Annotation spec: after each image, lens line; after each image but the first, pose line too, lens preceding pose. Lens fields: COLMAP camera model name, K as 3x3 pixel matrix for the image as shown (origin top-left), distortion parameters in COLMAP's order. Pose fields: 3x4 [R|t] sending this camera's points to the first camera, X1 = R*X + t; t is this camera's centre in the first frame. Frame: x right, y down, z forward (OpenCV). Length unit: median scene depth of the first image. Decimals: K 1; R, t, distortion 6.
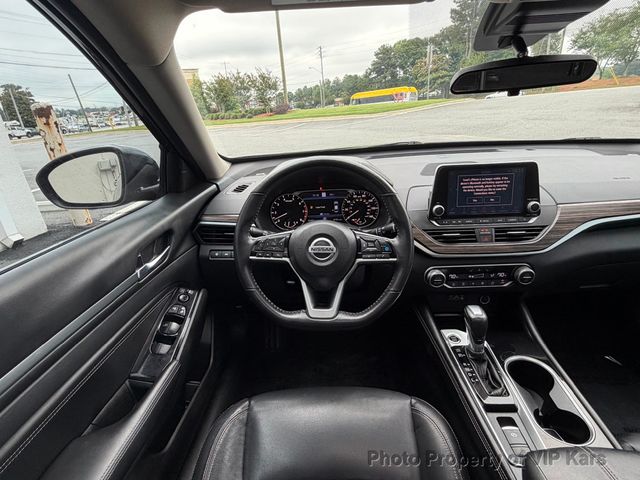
lens RADIAL K [[346.3, 0, 313.2], [0, 346.3, 240.8], [0, 0, 1]] dist [0.007188, -0.002680]
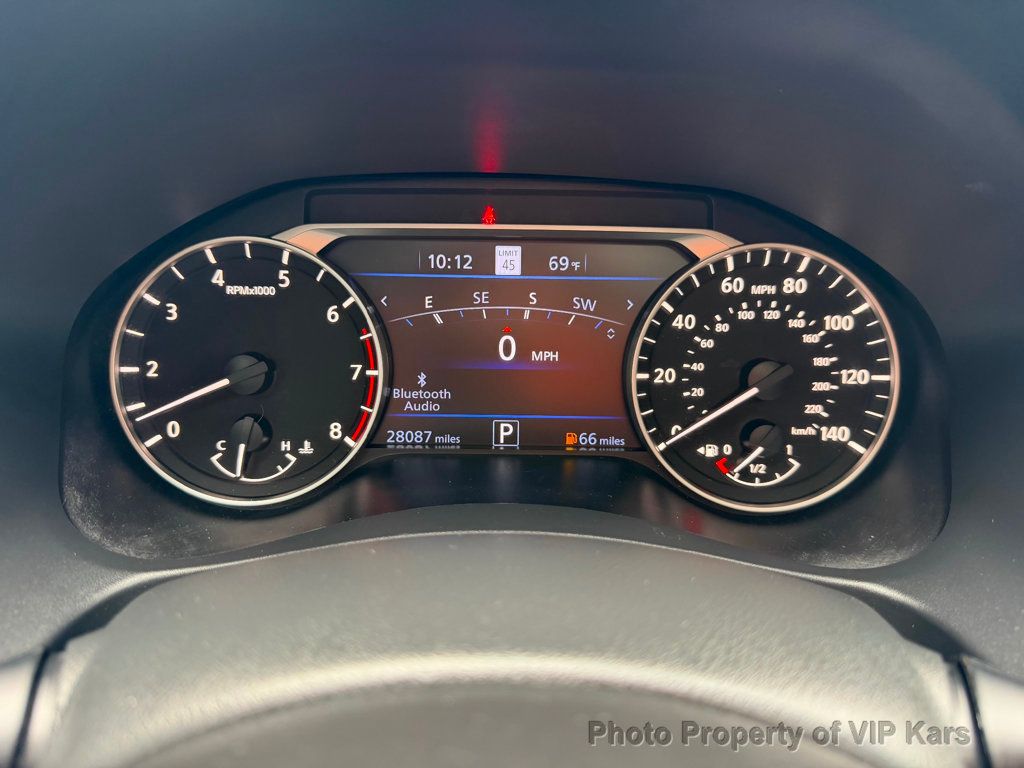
lens RADIAL K [[734.6, 0, 515.3], [0, 734.6, 378.4], [0, 0, 1]] dist [0.025930, -0.026685]
pose [[0.995669, 0.049643, 0.078599, 0.012282], [-0.048242, 0.998643, -0.019626, -0.079761], [-0.079467, 0.015749, 0.996713, 0.702861]]
